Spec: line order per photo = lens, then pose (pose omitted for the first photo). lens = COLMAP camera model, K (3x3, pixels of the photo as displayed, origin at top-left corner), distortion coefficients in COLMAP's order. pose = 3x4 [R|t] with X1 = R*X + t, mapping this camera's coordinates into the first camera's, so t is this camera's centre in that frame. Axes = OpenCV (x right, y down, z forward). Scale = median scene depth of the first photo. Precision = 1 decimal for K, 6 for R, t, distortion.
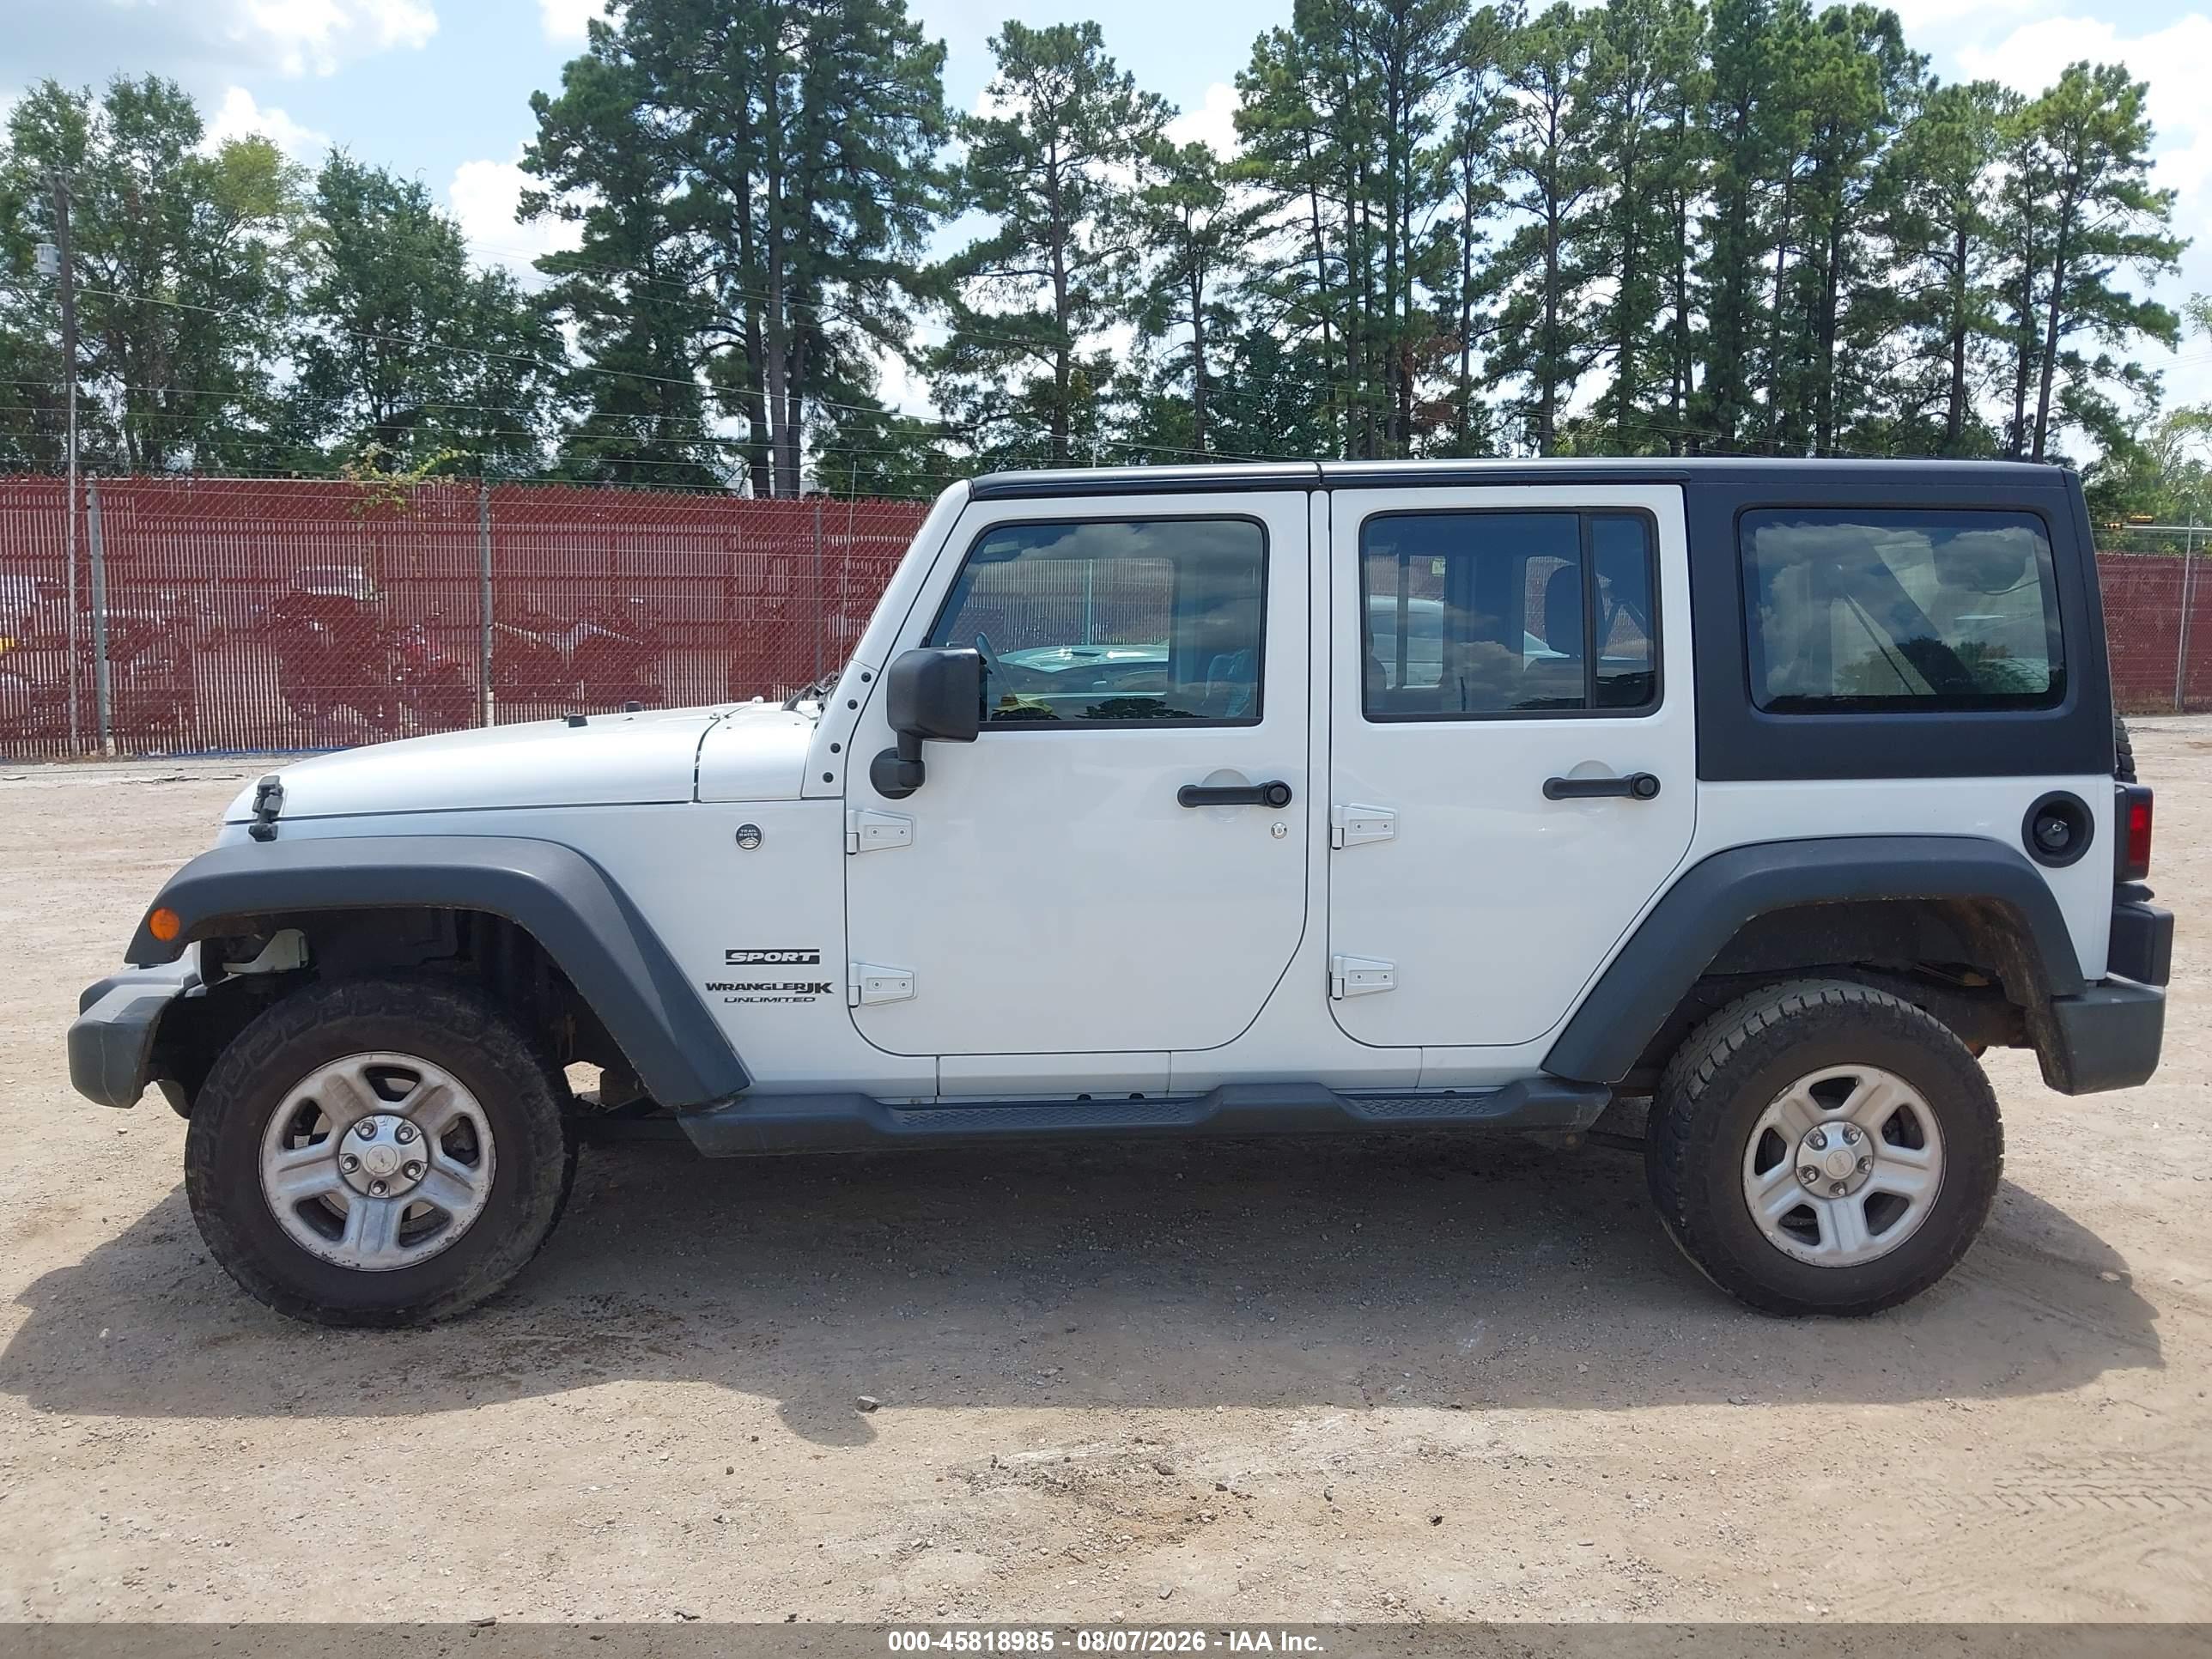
lens RADIAL K [[1775.5, 0, 1106.0], [0, 1775.5, 829.5], [0, 0, 1]] dist [0.002825, 0.004766]
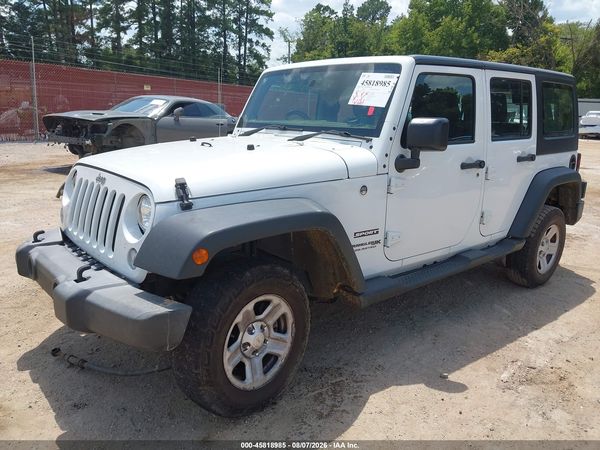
lens RADIAL K [[478.5, 0, 302.3], [0, 478.5, 225.4], [0, 0, 1]] dist [0.001175, -0.006372]
pose [[0.805122, -0.122394, 0.580344, -0.327822], [0.045684, 0.988367, 0.145067, -0.024267], [-0.591348, -0.090284, 0.801347, 0.221977]]
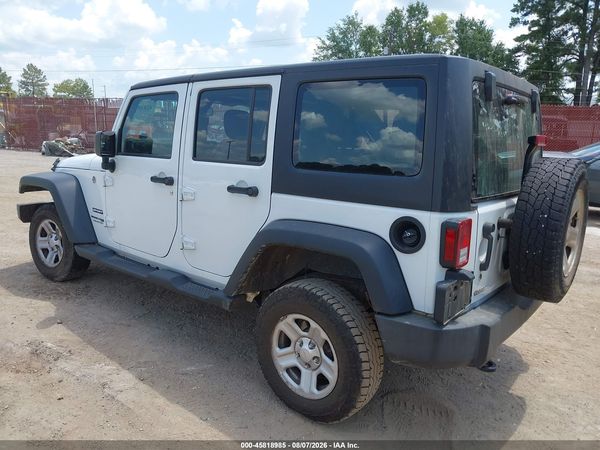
lens RADIAL K [[473.9, 0, 299.1], [0, 473.9, 229.8], [0, 0, 1]] dist [0.003572, -0.010914]
pose [[0.719436, 0.160056, -0.675865, 0.401444], [-0.116710, 0.987108, 0.109530, -0.025751], [0.684683, 0.000081, 0.728841, 0.254601]]
